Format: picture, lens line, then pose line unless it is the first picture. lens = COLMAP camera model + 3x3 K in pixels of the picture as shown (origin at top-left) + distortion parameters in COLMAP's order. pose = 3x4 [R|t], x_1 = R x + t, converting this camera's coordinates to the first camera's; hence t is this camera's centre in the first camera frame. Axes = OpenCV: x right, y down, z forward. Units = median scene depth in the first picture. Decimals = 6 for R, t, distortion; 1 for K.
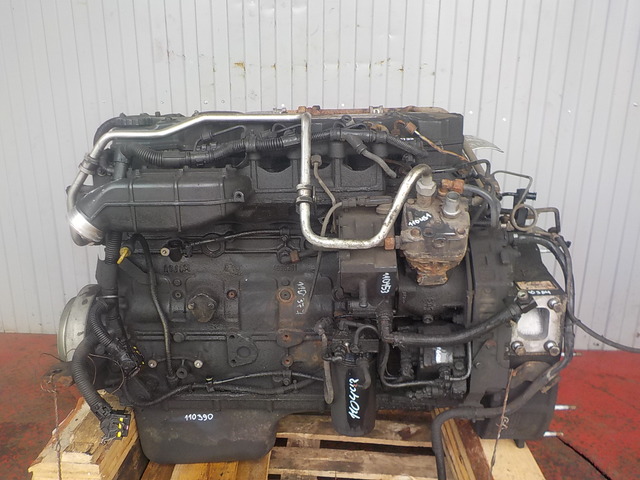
lens RADIAL K [[583.2, 0, 319.7], [0, 583.2, 237.5], [0, 0, 1]] dist [0.010381, -0.012193]
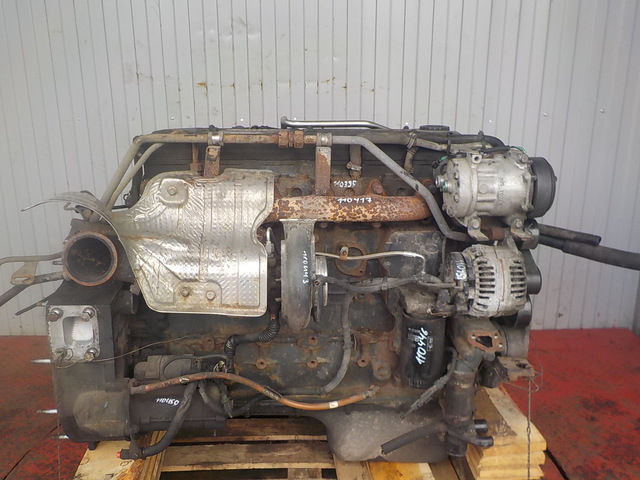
lens RADIAL K [[583.2, 0, 319.7], [0, 583.2, 237.5], [0, 0, 1]] dist [0.010381, -0.012193]
pose [[0.997946, -0.027223, 0.057983, 0.015868], [0.028823, 0.999222, -0.026937, 0.036105], [-0.057204, 0.028553, 0.997954, -0.130272]]
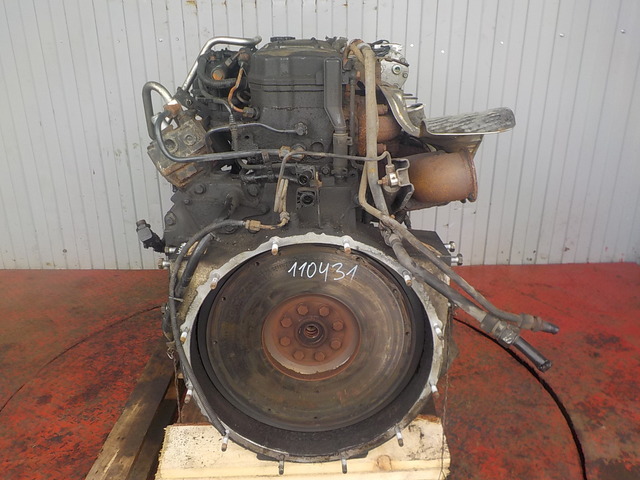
lens RADIAL K [[583.2, 0, 319.7], [0, 583.2, 237.5], [0, 0, 1]] dist [0.010381, -0.012193]
pose [[0.998379, -0.032782, 0.046536, 0.029661], [0.028643, 0.995798, 0.086982, 0.038521], [-0.049192, -0.085508, 0.995122, -0.087156]]
